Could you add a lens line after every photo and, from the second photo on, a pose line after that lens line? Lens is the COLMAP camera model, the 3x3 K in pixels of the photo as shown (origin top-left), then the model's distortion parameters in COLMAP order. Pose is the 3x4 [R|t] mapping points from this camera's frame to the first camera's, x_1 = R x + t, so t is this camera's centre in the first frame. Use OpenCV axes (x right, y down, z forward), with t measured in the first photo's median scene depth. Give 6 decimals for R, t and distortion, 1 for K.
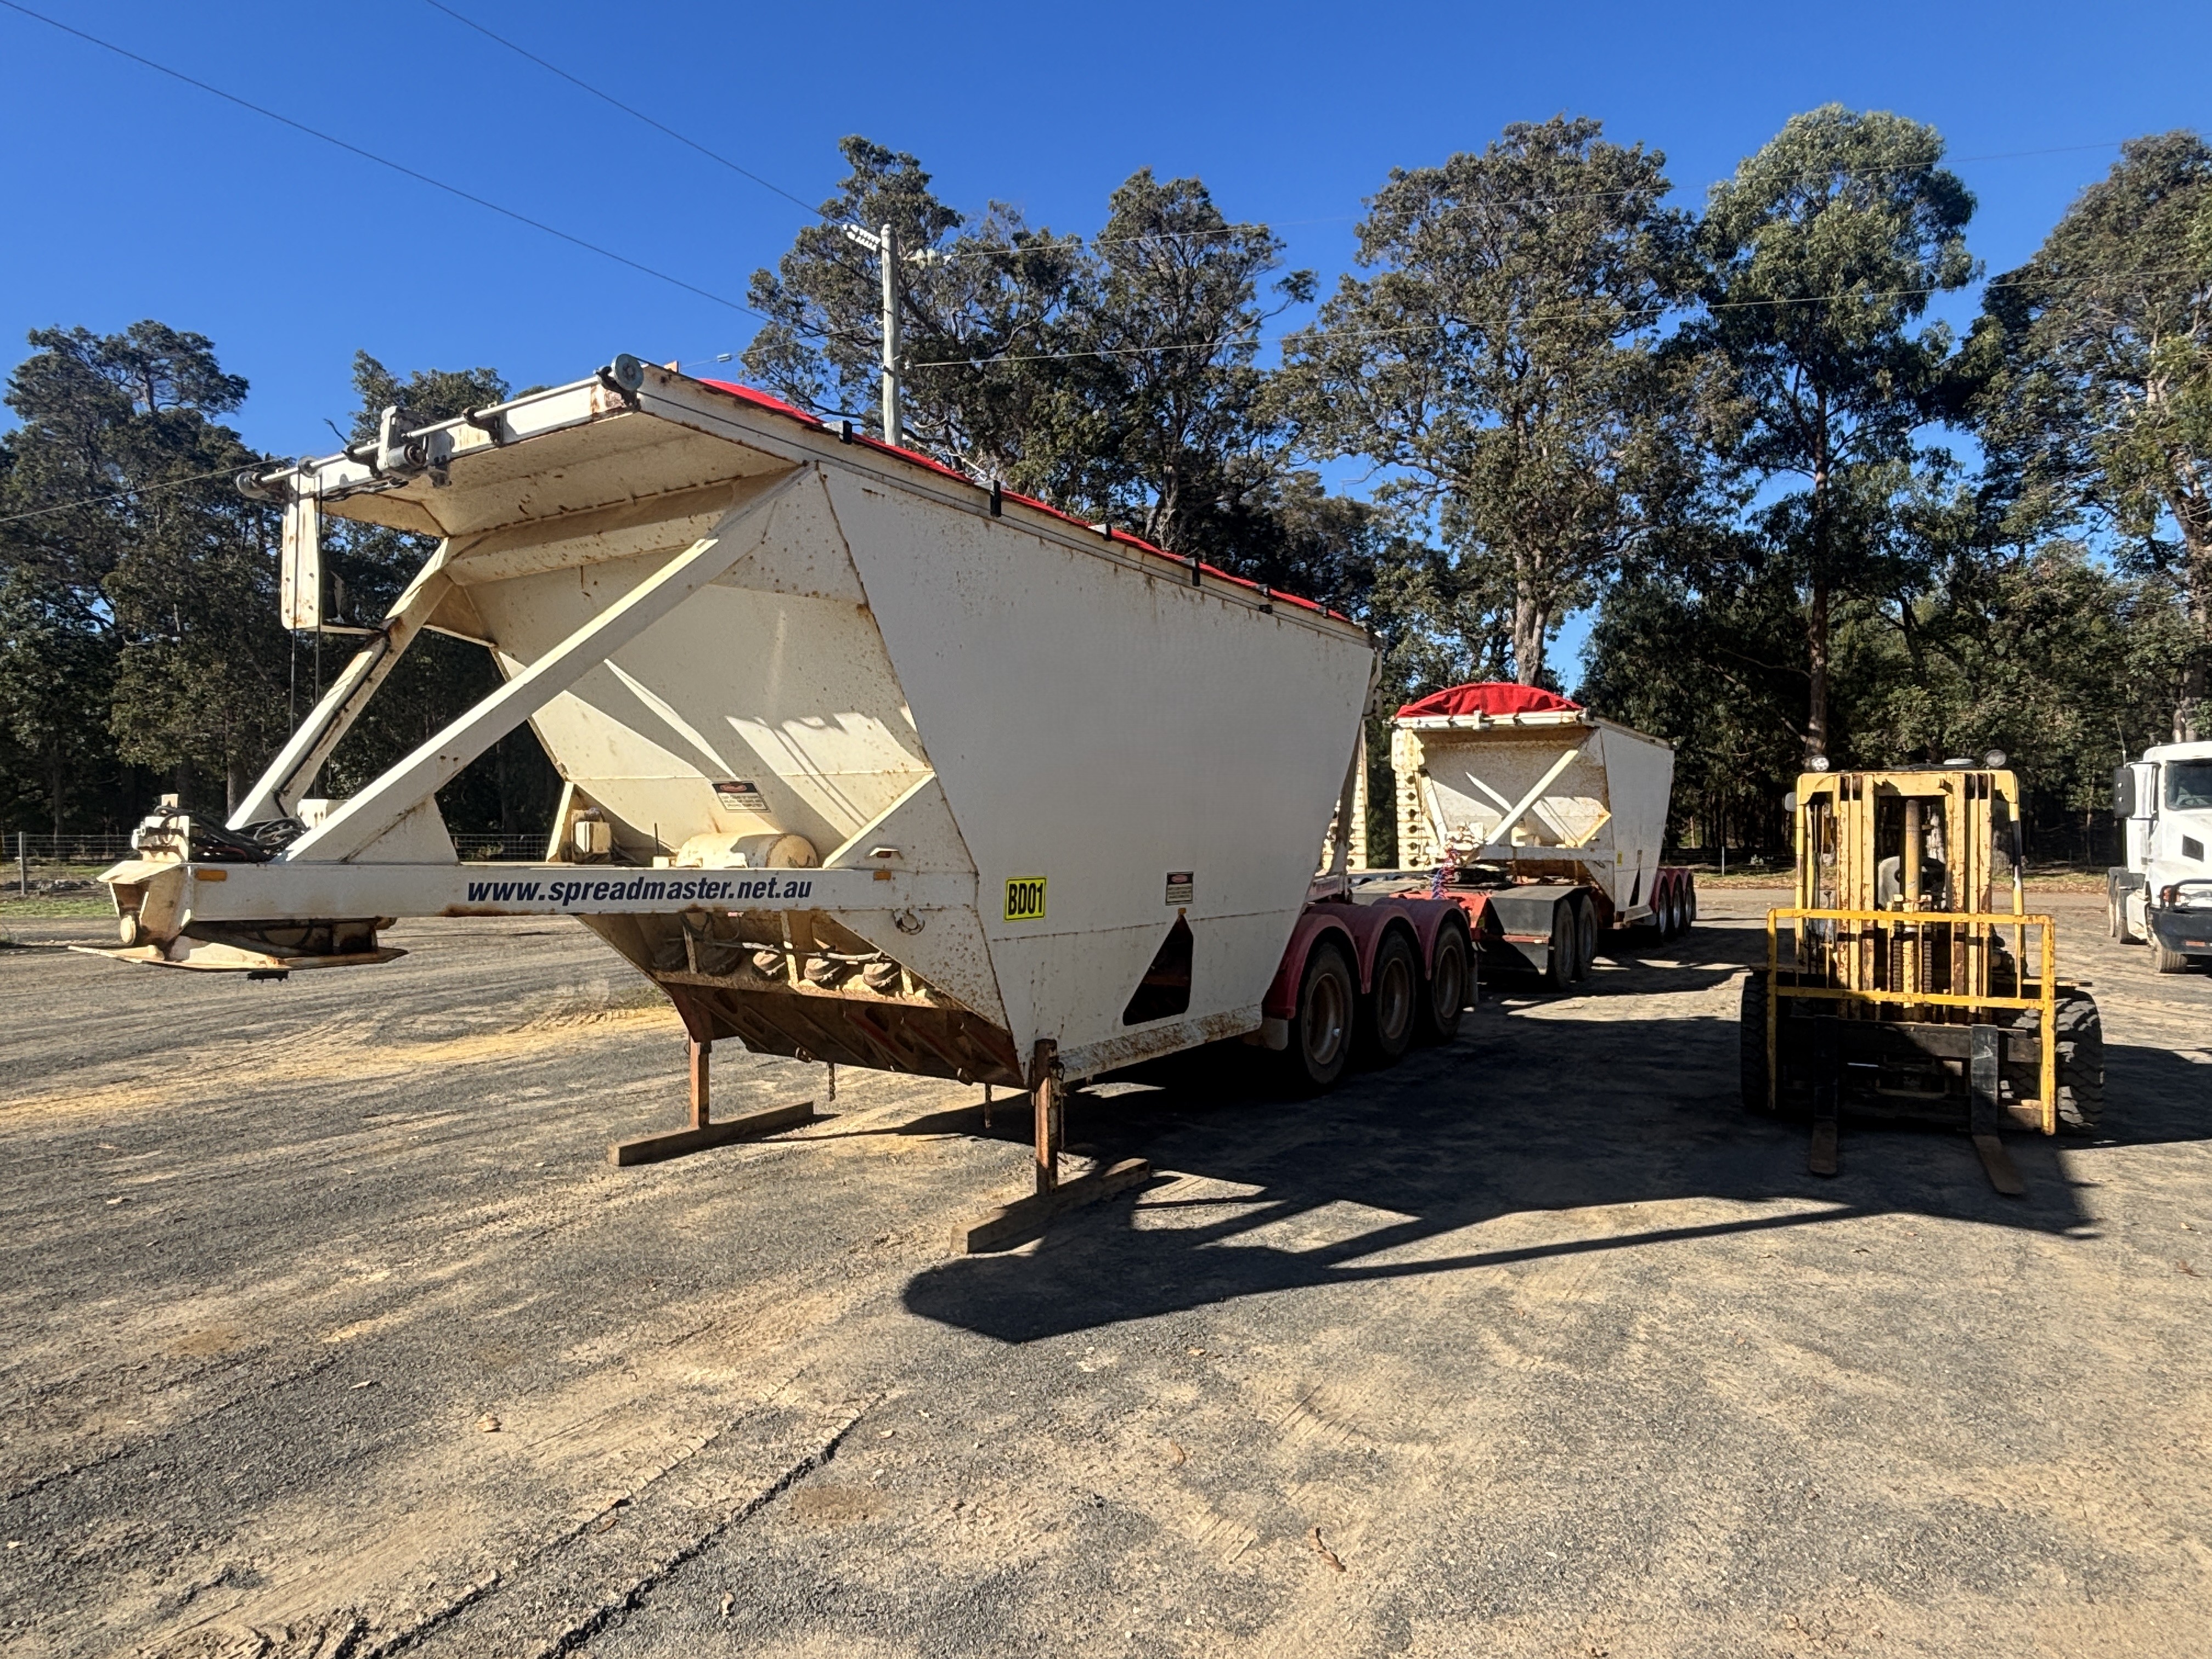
lens RADIAL K [[1304.2, 0, 1106.0], [0, 1304.2, 829.5], [0, 0, 1]] dist [-0.001112, -0.001520]
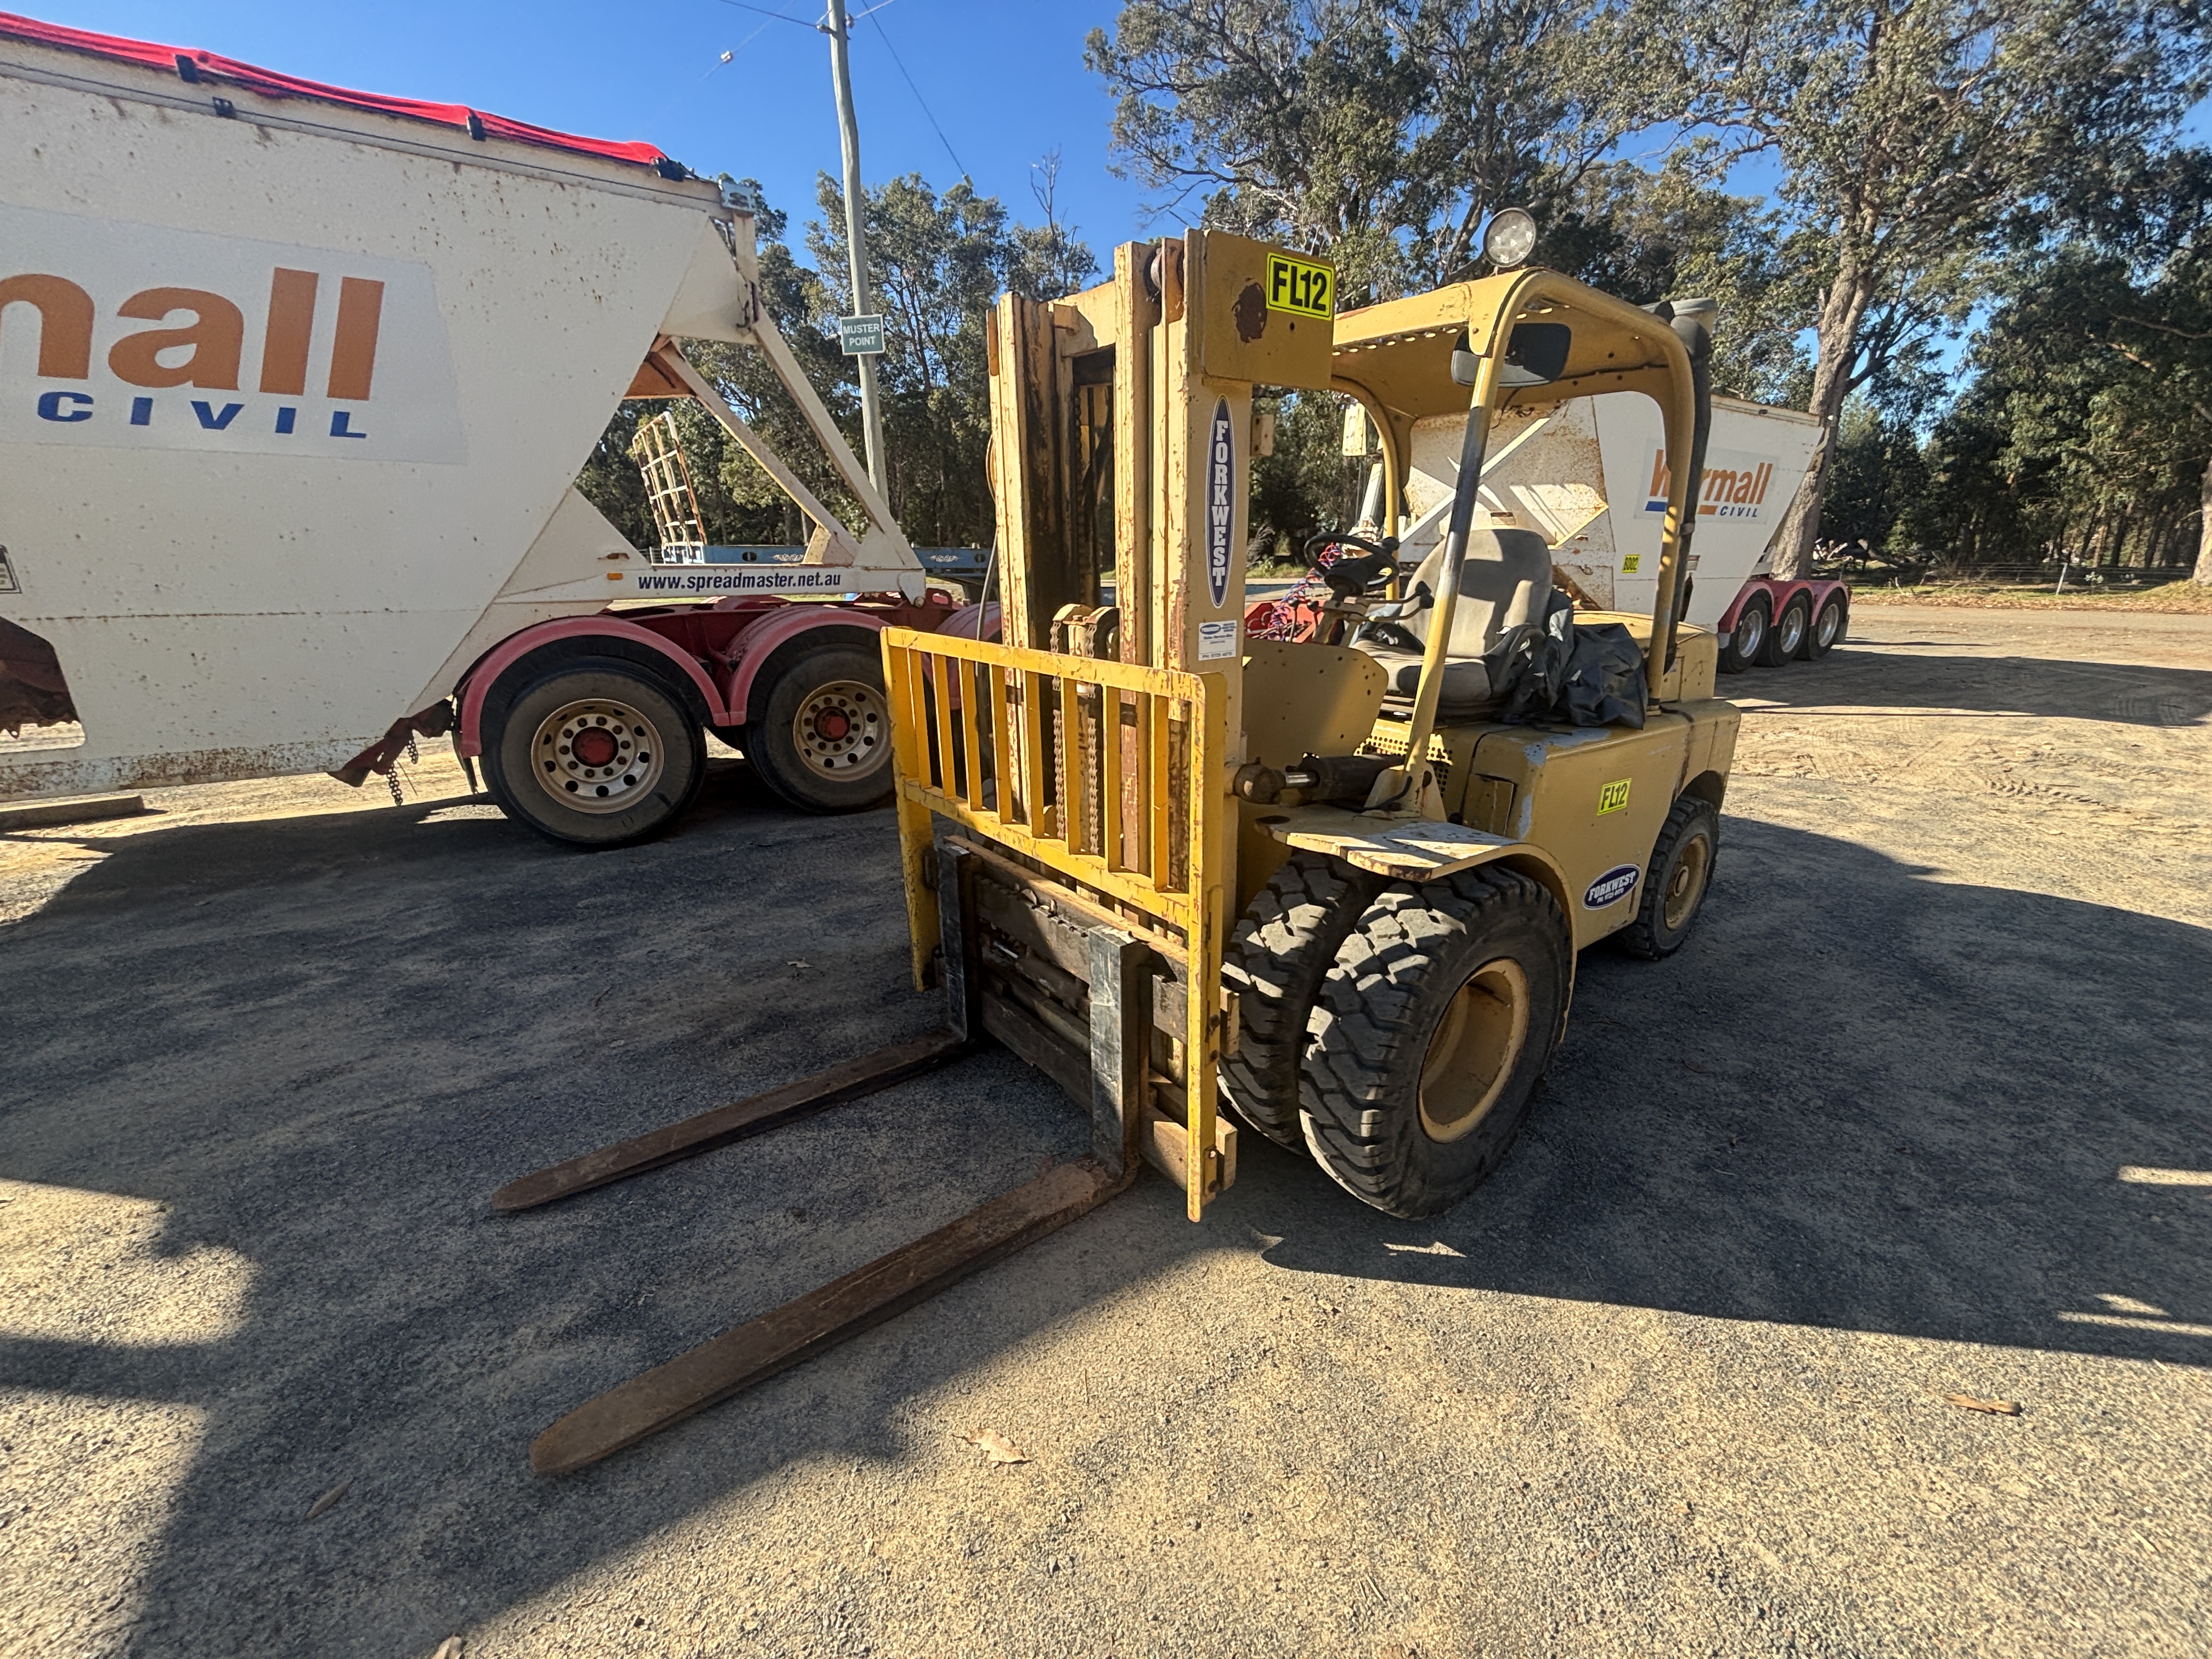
lens RADIAL K [[910.4, 0, 1106.0], [0, 910.4, 829.5], [0, 0, 1]] dist [-0.001541, -0.000591]
pose [[0.912904, 0.117343, -0.390943, 0.134687], [0.001336, 0.956921, 0.290345, 0.006248], [0.408171, -0.265580, 0.873421, 0.131031]]
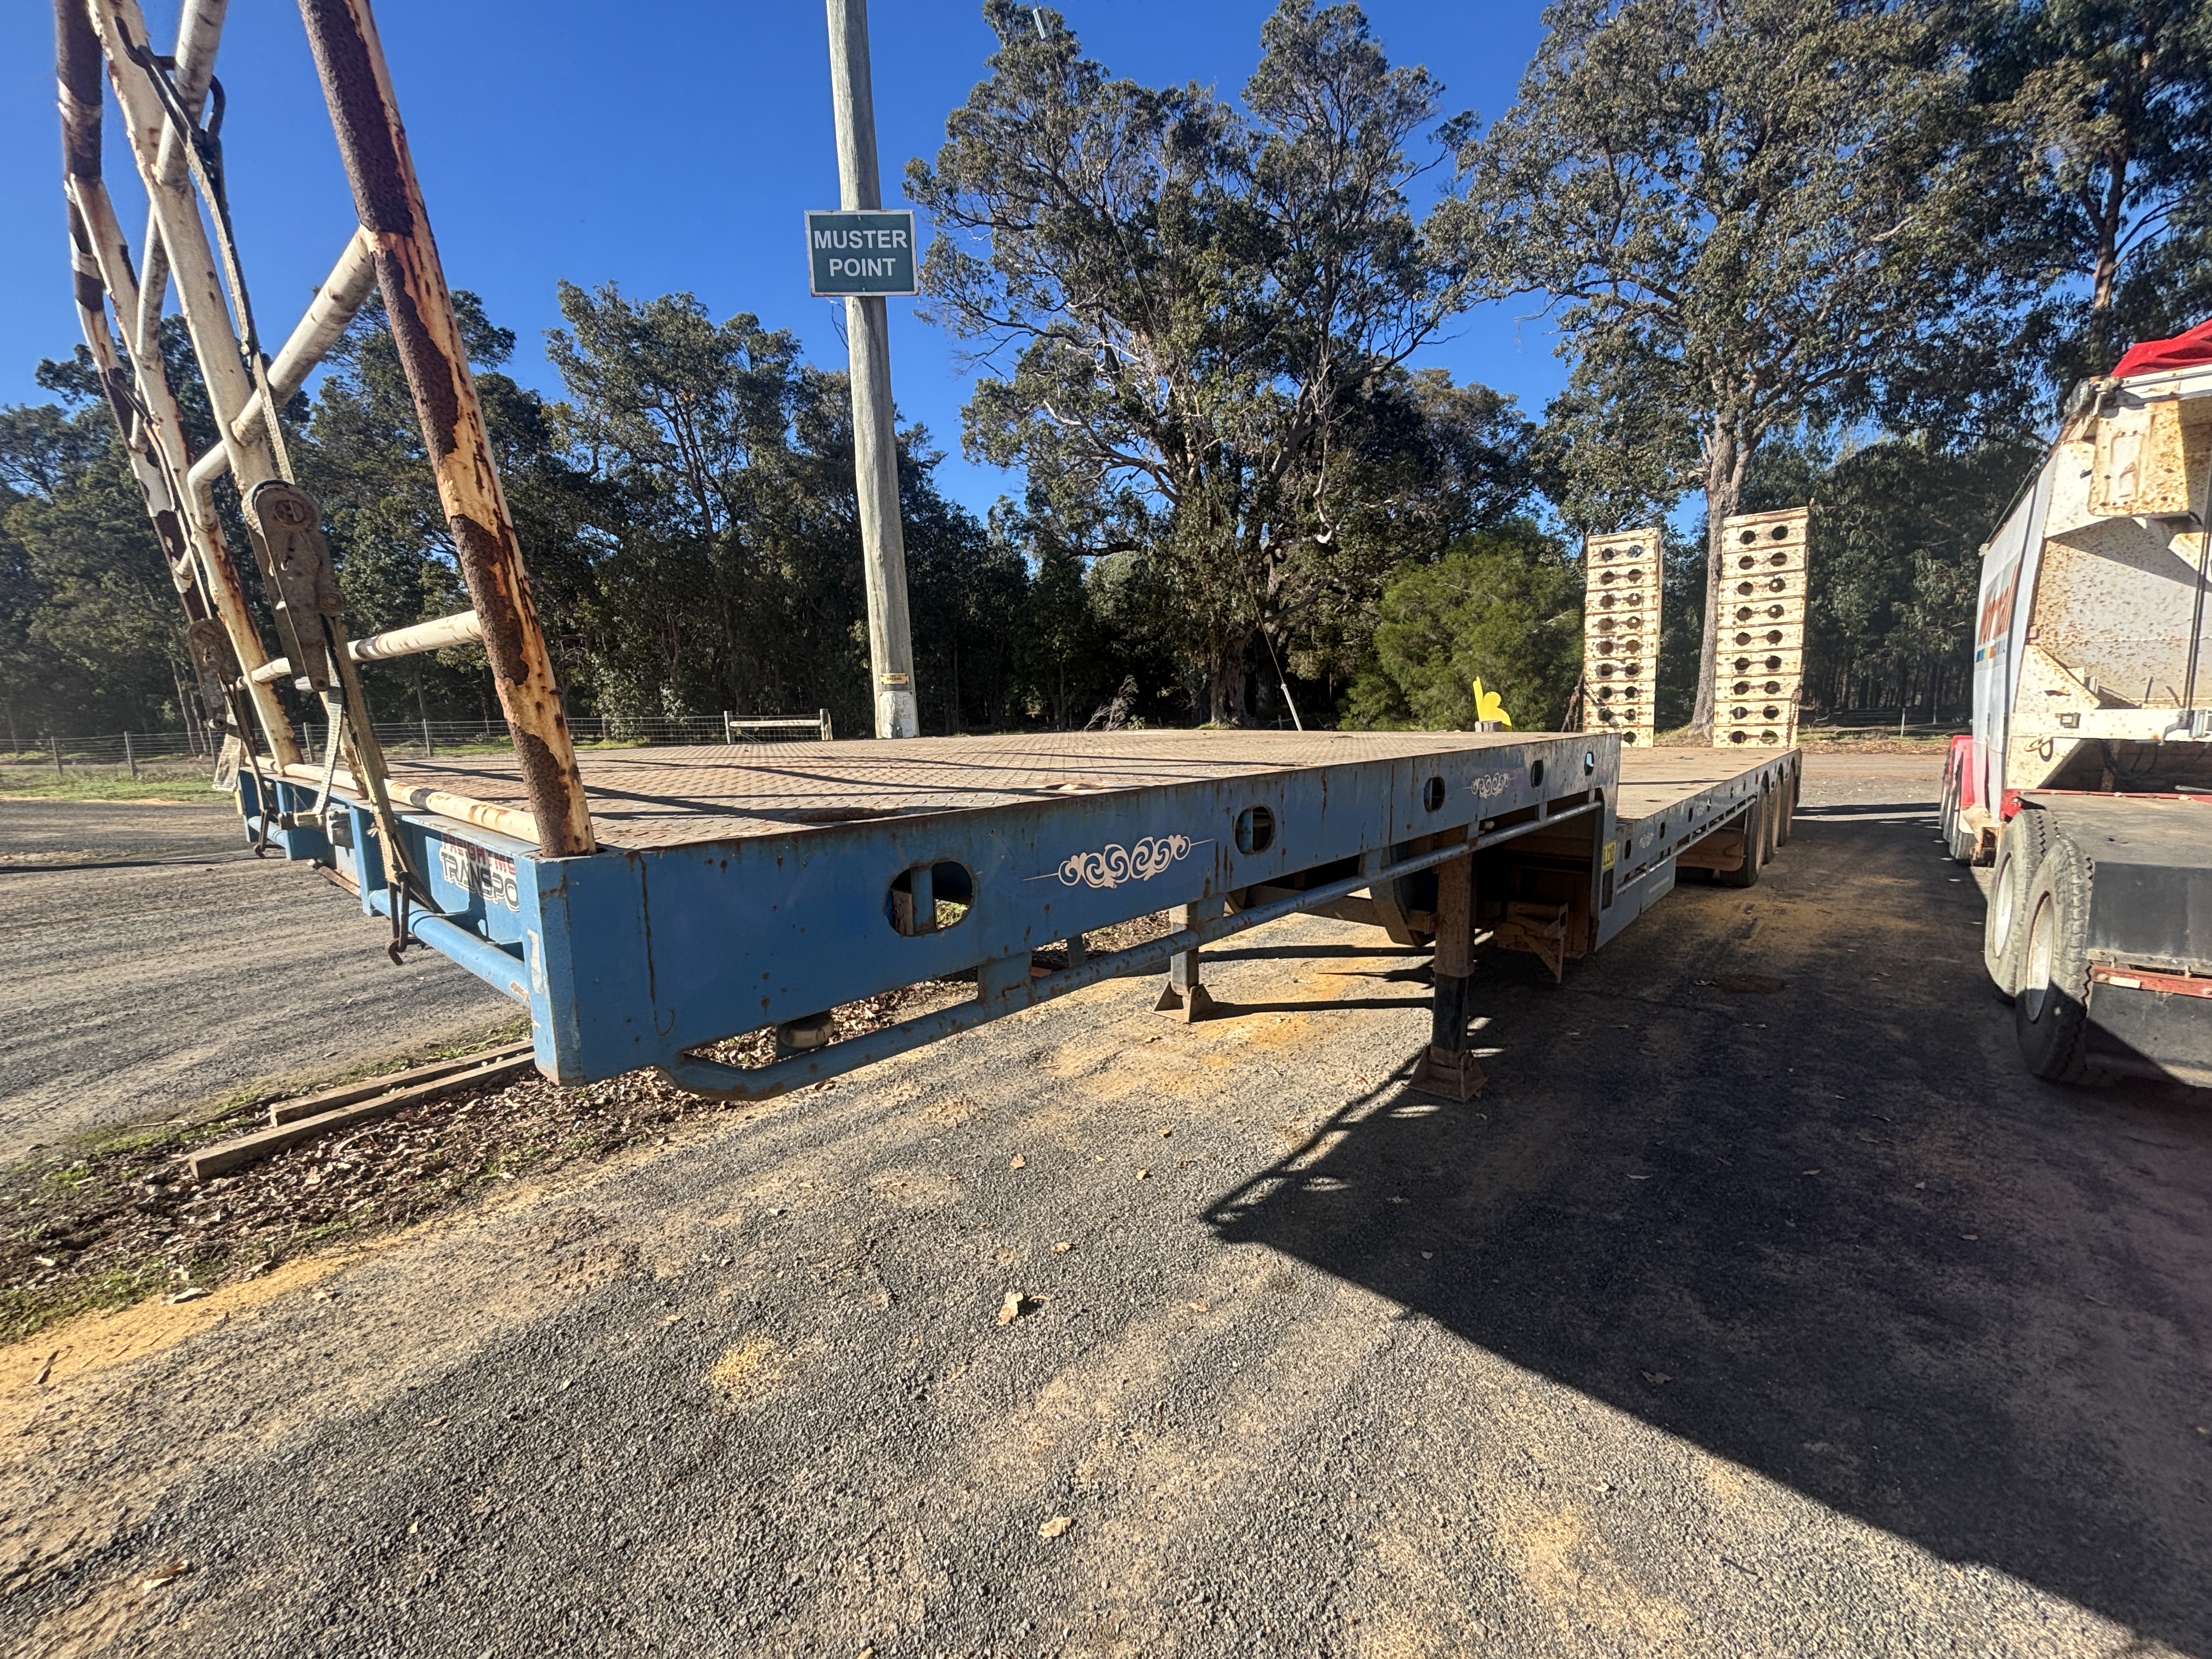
lens RADIAL K [[892.4, 0, 1114.3], [0, 892.4, 823.2], [0, 0, 1]] dist [0.002813, 0.000111]
pose [[0.989218, -0.002621, -0.146428, -0.009171], [0.022740, 0.990462, 0.135897, -0.004992], [0.144675, -0.137761, 0.979842, 0.270620]]
